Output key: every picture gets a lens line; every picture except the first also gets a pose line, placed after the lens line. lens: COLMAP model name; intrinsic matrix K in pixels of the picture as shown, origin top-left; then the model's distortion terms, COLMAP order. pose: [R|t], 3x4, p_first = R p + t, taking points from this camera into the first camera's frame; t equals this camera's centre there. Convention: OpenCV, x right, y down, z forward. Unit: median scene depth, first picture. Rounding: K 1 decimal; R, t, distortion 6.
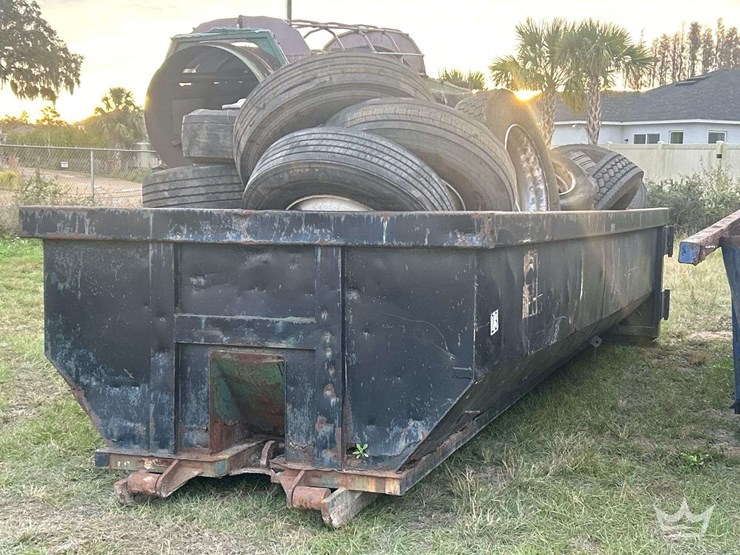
lens RADIAL K [[1188.0, 0, 371.7], [0, 1188.0, 279.4], [0, 0, 1]] dist [0.099567, 0.000000]
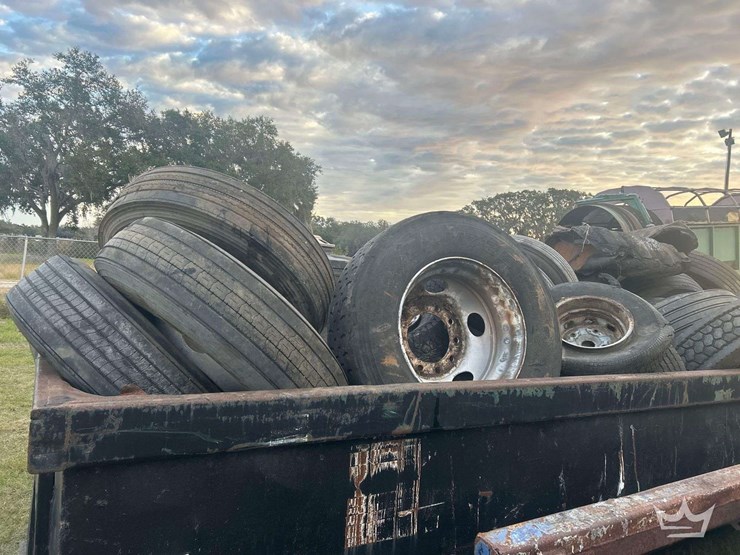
lens RADIAL K [[564.1, 0, 366.6], [0, 564.1, 277.6], [0, 0, 1]] dist [0.030217, 0.001072]
pose [[0.780778, 0.043098, -0.623321, 0.339225], [-0.096694, 0.993934, -0.052397, -0.104677], [0.617281, 0.101182, 0.780209, 0.779635]]
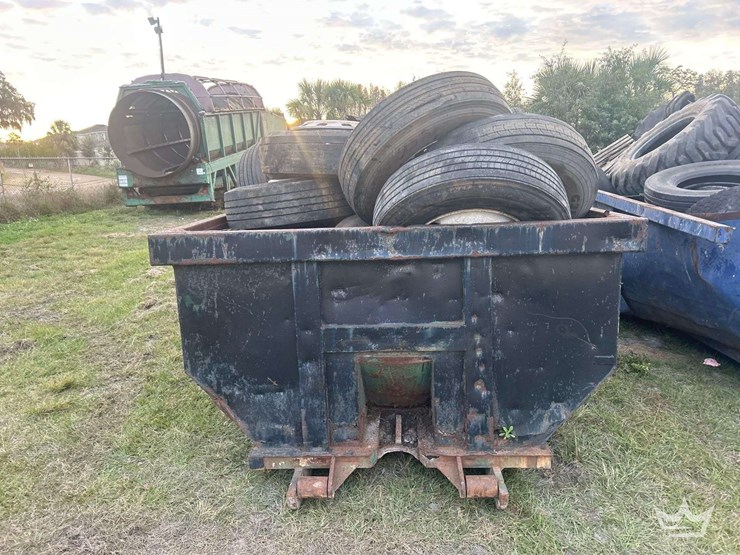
lens RADIAL K [[561.1, 0, 366.7], [0, 561.1, 277.5], [0, 0, 1]] dist [0.068067, -0.063434]
pose [[0.960113, -0.096332, 0.262493, -0.252033], [0.065020, 0.989963, 0.125482, -0.074973], [-0.271947, -0.103410, 0.956740, 0.507496]]
